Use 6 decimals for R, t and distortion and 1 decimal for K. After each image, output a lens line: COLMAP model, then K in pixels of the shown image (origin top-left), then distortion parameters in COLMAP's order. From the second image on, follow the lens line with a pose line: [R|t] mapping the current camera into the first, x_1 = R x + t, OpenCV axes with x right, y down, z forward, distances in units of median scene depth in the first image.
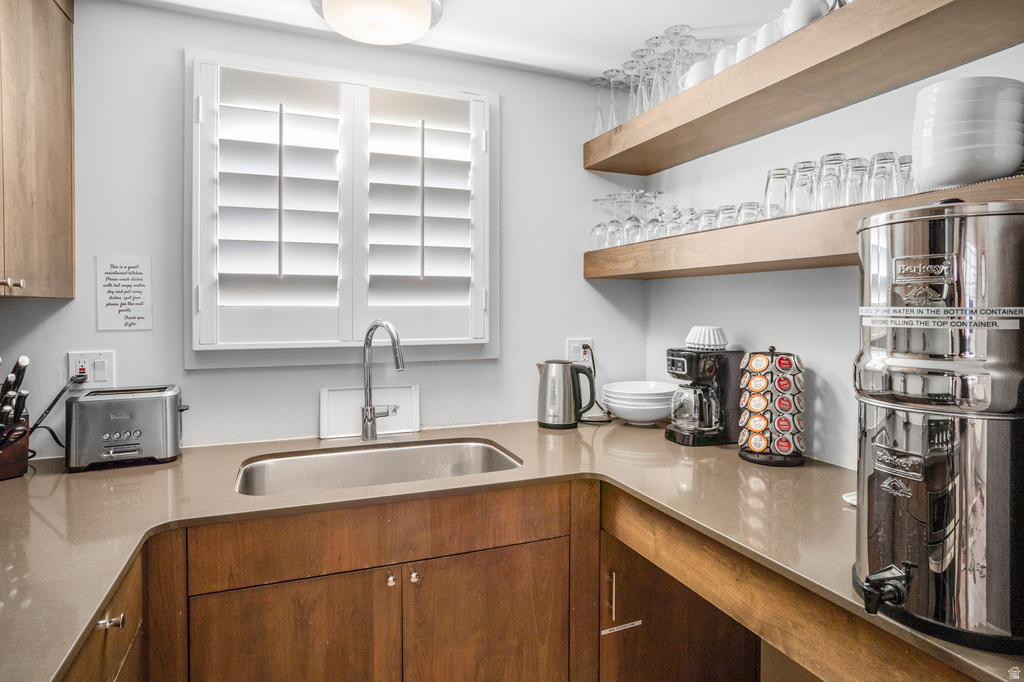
lens RADIAL K [[558.1, 0, 508.8], [0, 558.1, 311.7], [0, 0, 1]] dist [-0.063222, 0.038918]
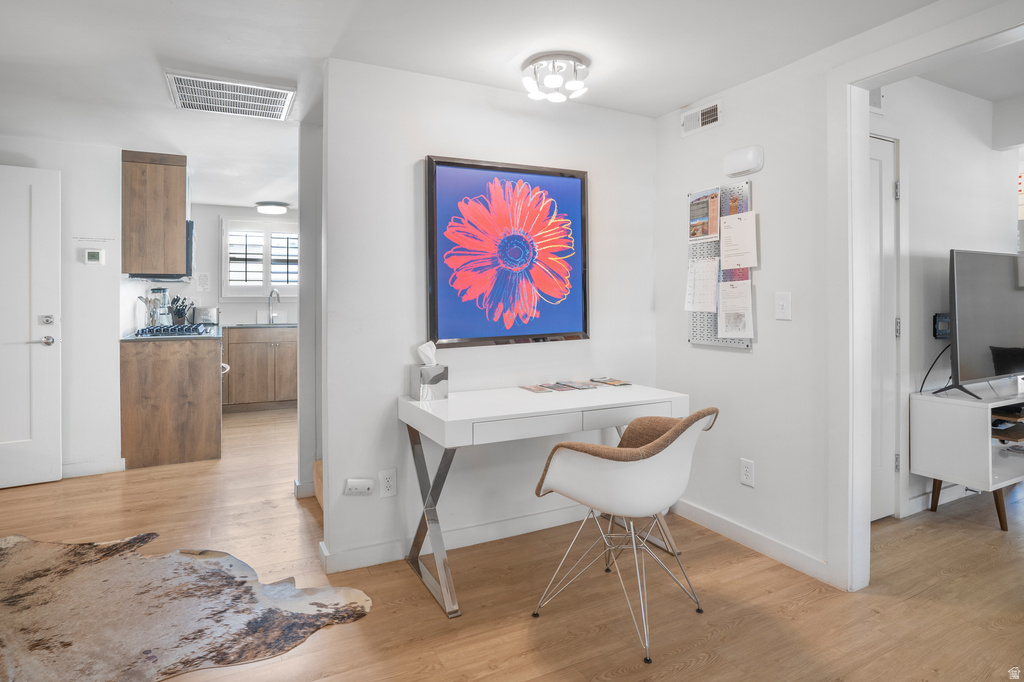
lens RADIAL K [[572.9, 0, 513.2], [0, 572.9, 300.4], [0, 0, 1]] dist [-0.062650, 0.032120]
pose [[0.996422, -0.003386, 0.084454, 1.164462], [0.004175, 0.999949, -0.009170, 0.145177], [-0.084418, 0.009490, 0.996385, -3.241445]]
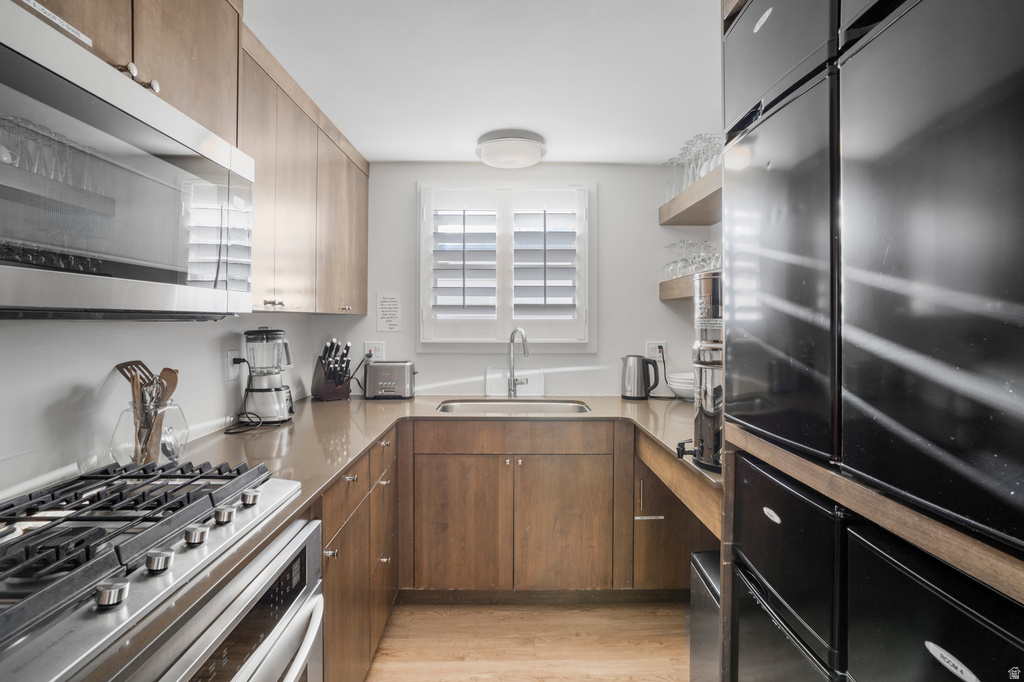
lens RADIAL K [[527.1, 0, 517.7], [0, 527.1, 316.5], [0, 0, 1]] dist [-0.072289, 0.040580]
pose [[0.934499, -0.000311, -0.355965, 0.396347], [-0.005736, 0.999857, -0.015931, 0.009557], [0.355919, 0.016930, 0.934363, -0.593824]]
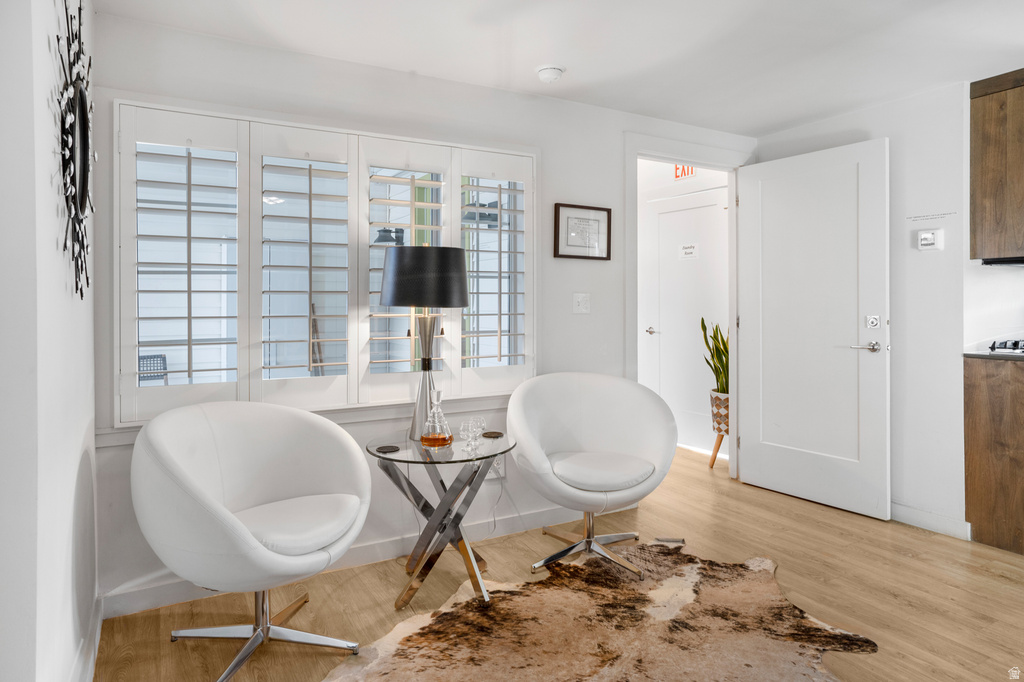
lens RADIAL K [[627.8, 0, 512.5], [0, 627.8, 305.4], [0, 0, 1]] dist [0.003095, 0.002372]
pose [[0.131852, 0.003446, -0.991263, 1.410767], [-0.011134, 0.999936, 0.001995, 0.151253], [0.991207, 0.010773, 0.131882, -2.252354]]
